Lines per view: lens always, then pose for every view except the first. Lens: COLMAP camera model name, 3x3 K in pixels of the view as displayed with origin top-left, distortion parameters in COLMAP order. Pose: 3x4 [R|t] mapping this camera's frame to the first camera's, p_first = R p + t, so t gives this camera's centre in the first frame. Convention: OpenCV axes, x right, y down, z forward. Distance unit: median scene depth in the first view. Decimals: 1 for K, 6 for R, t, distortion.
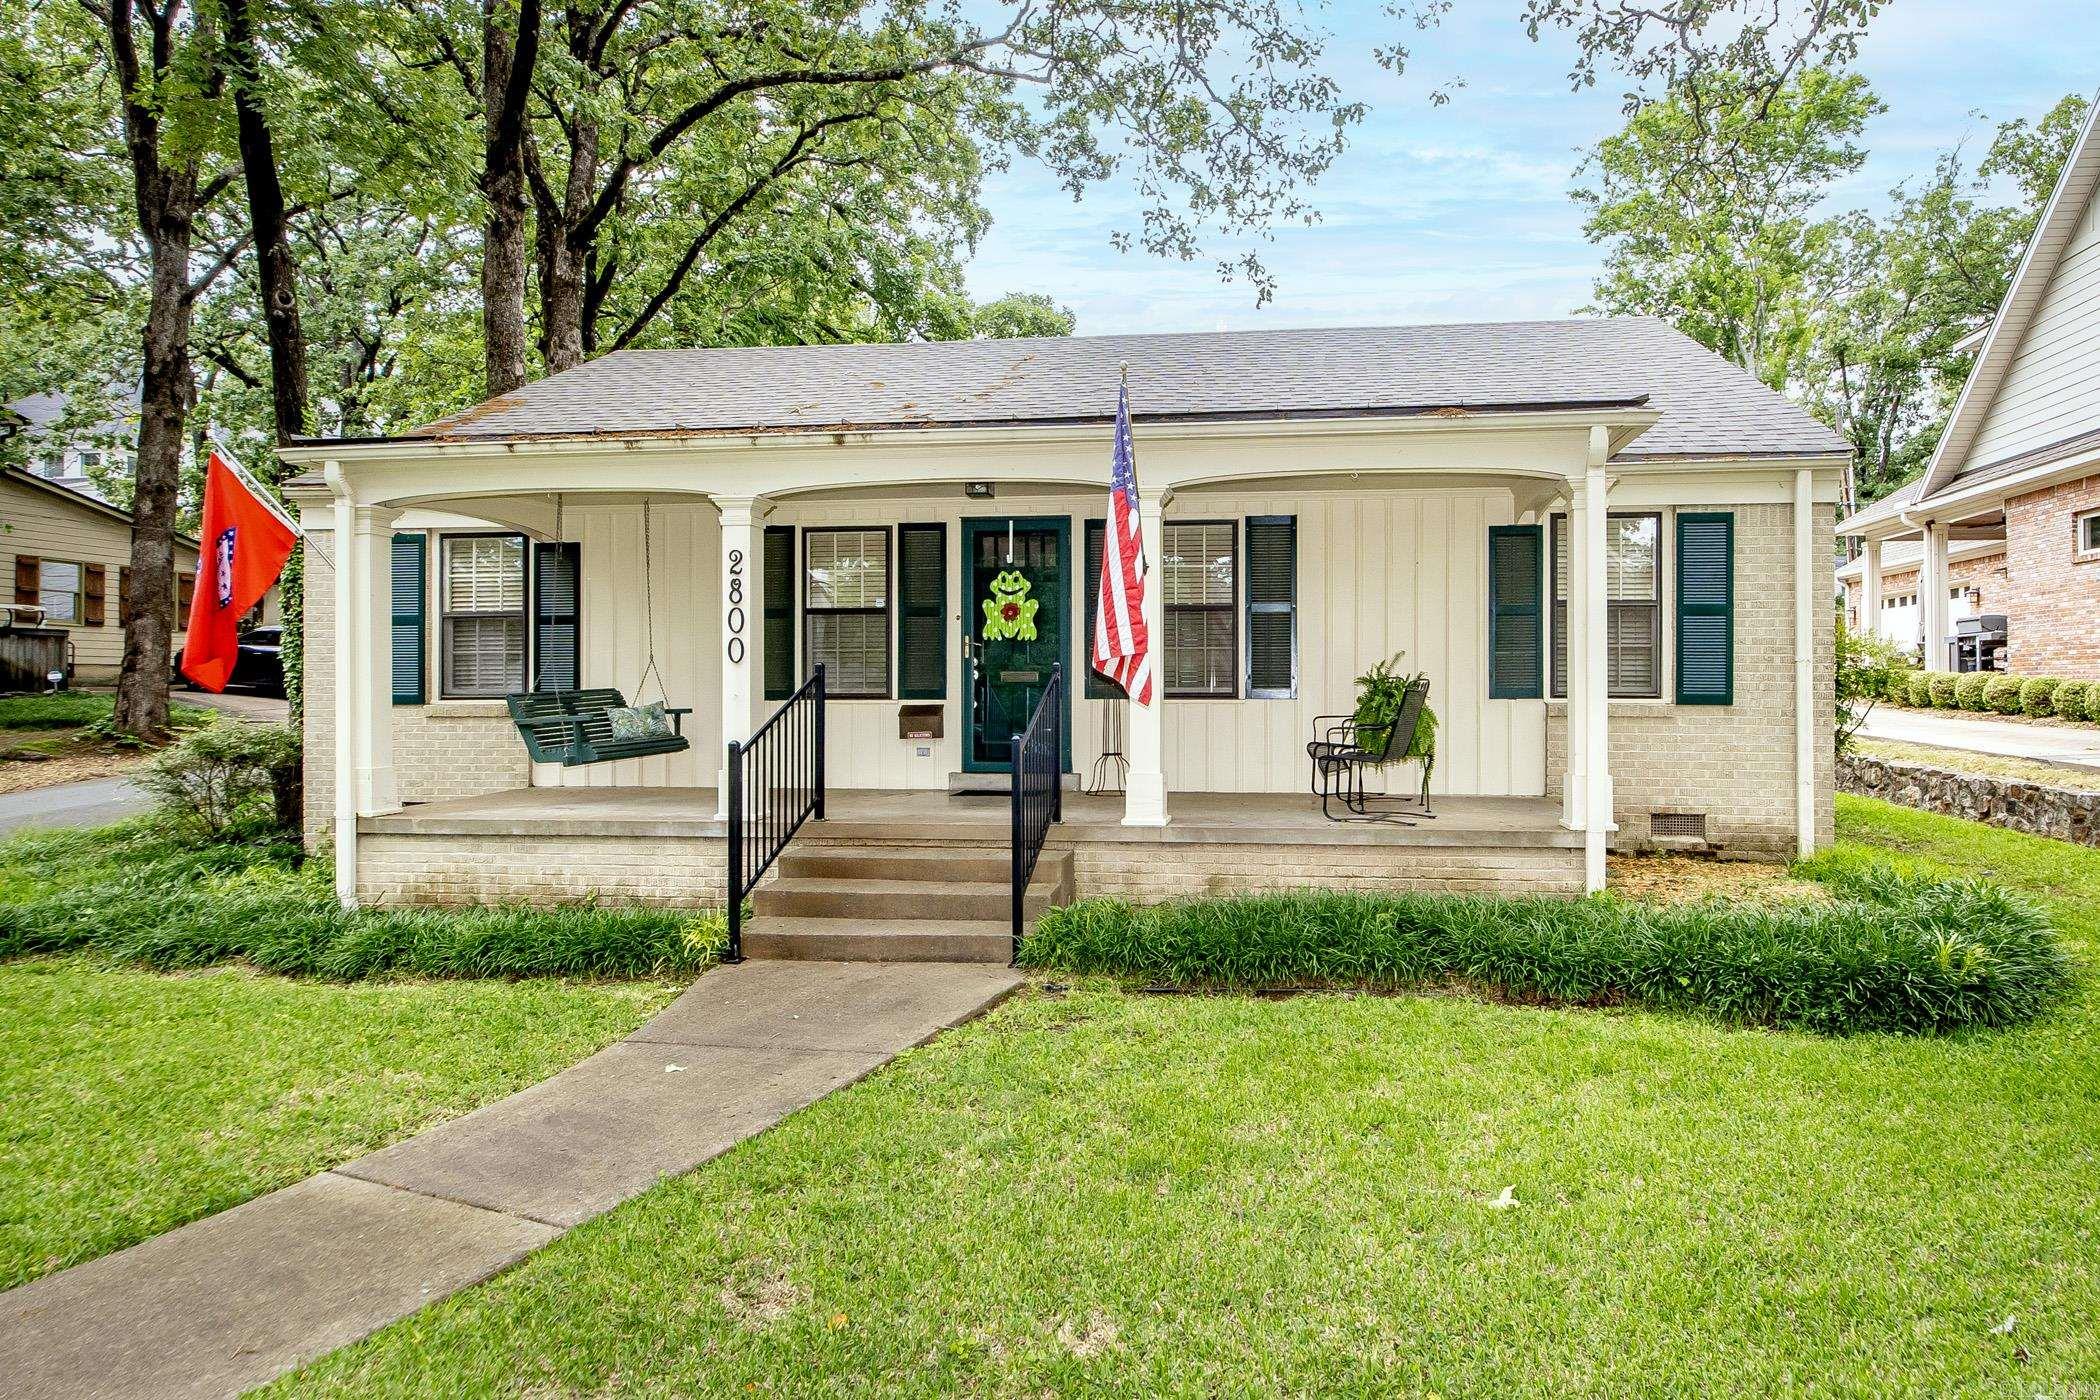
lens RADIAL K [[1180.2, 0, 1153.7], [0, 1180.2, 686.6], [0, 0, 1]] dist [0.004221, -0.010076]
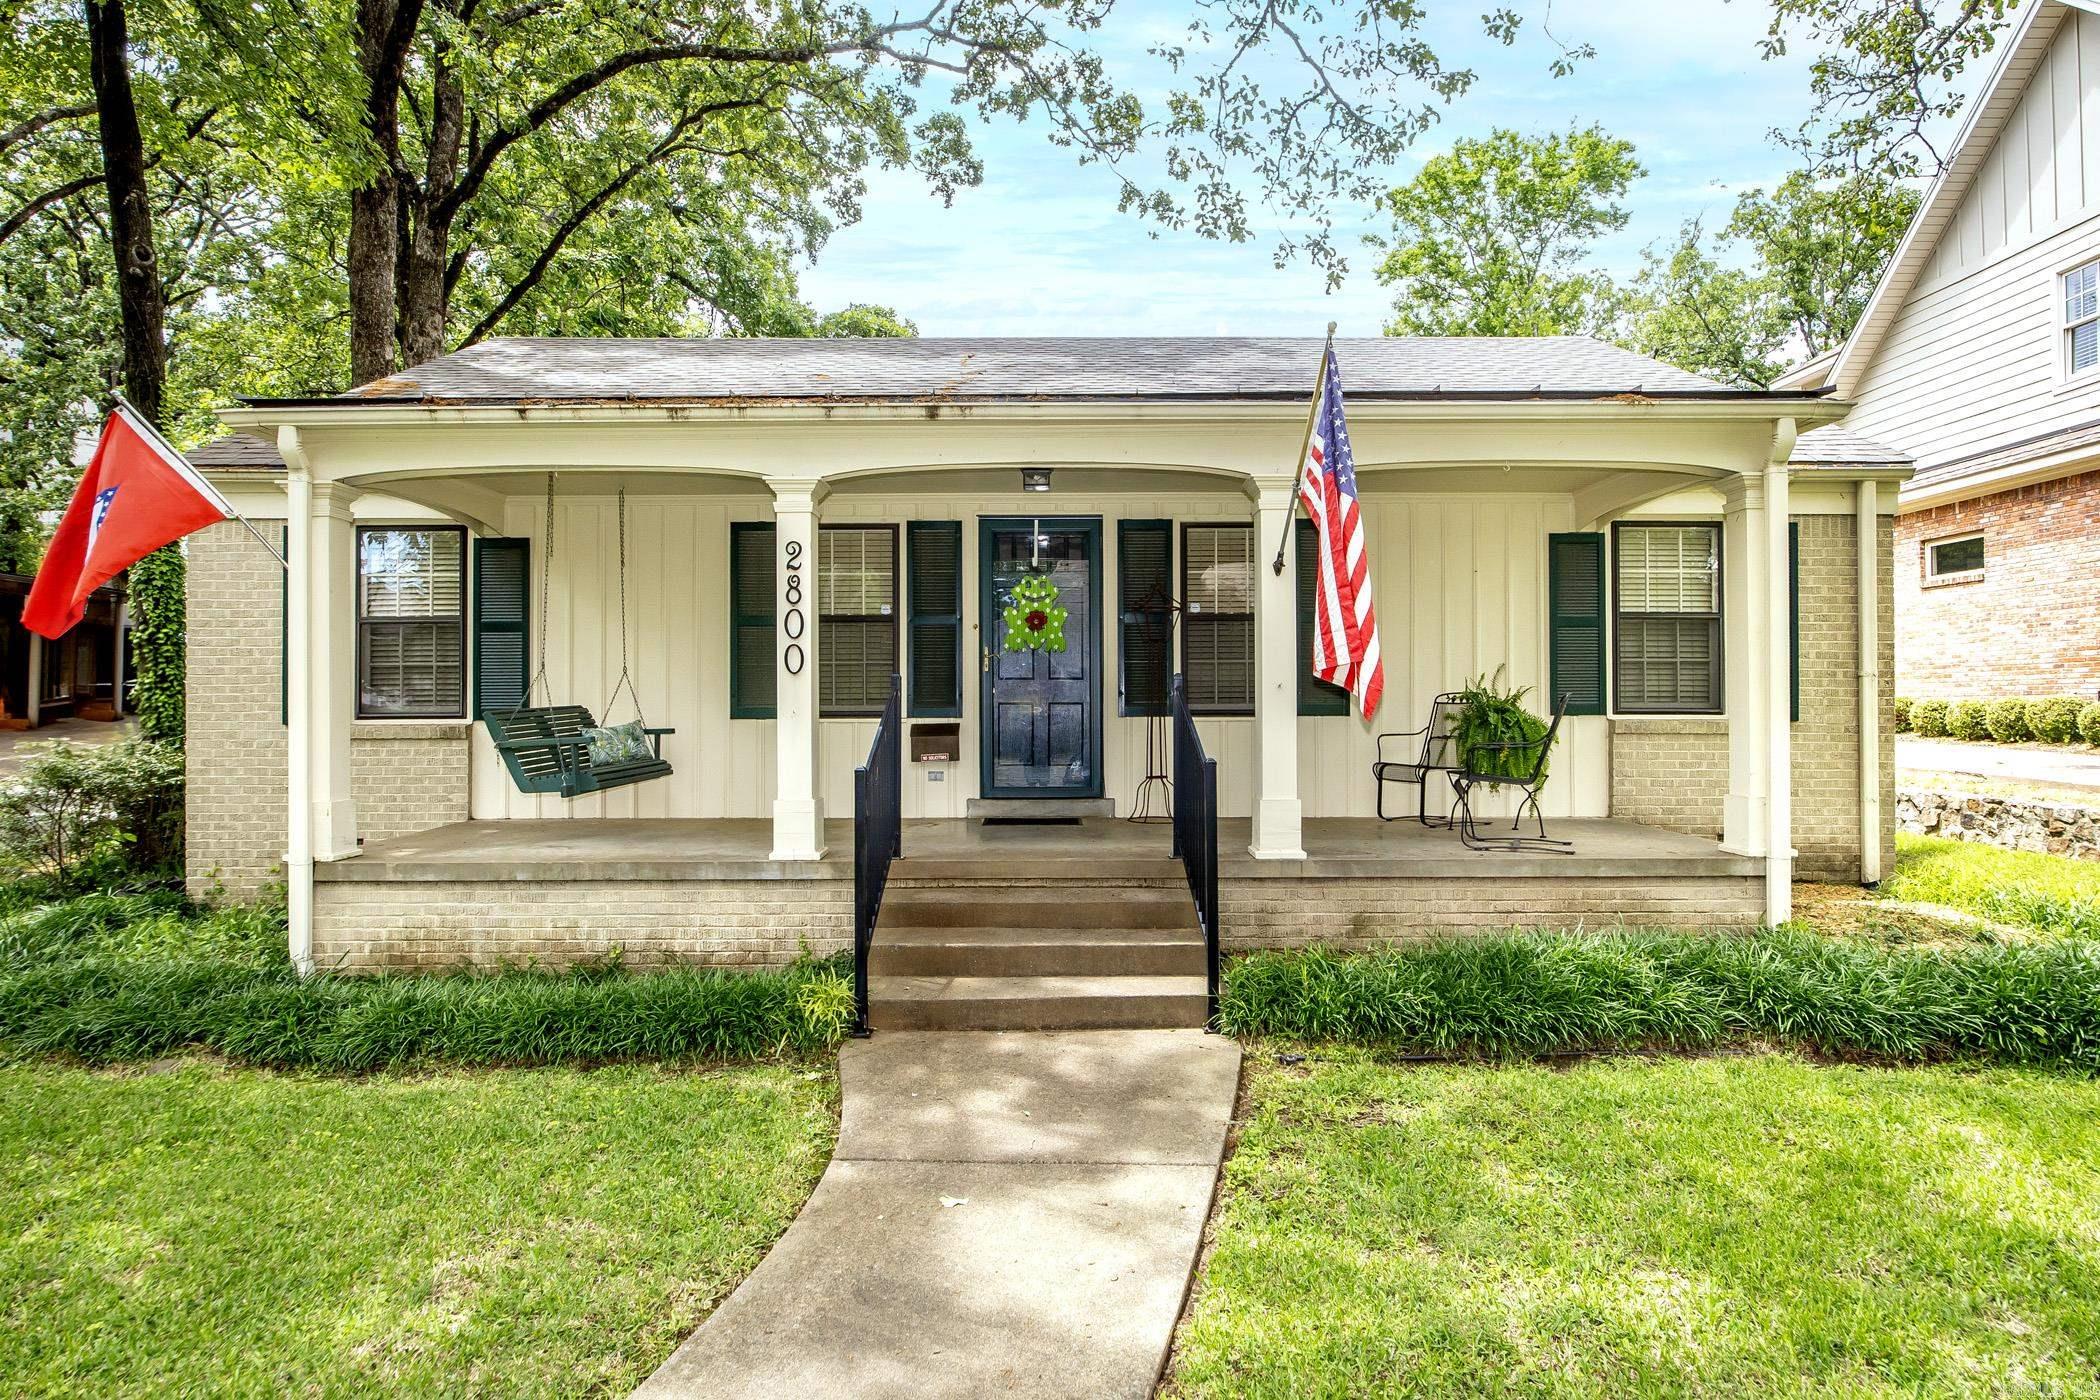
lens RADIAL K [[1138.4, 0, 1042.5], [0, 1138.4, 701.8], [0, 0, 1]] dist [-0.012198, -0.002097]
pose [[0.993614, -0.000222, 0.112828, -0.225786], [0.000724, 0.999990, -0.004402, 0.003035], [-0.112826, 0.004455, 0.993605, 0.139781]]
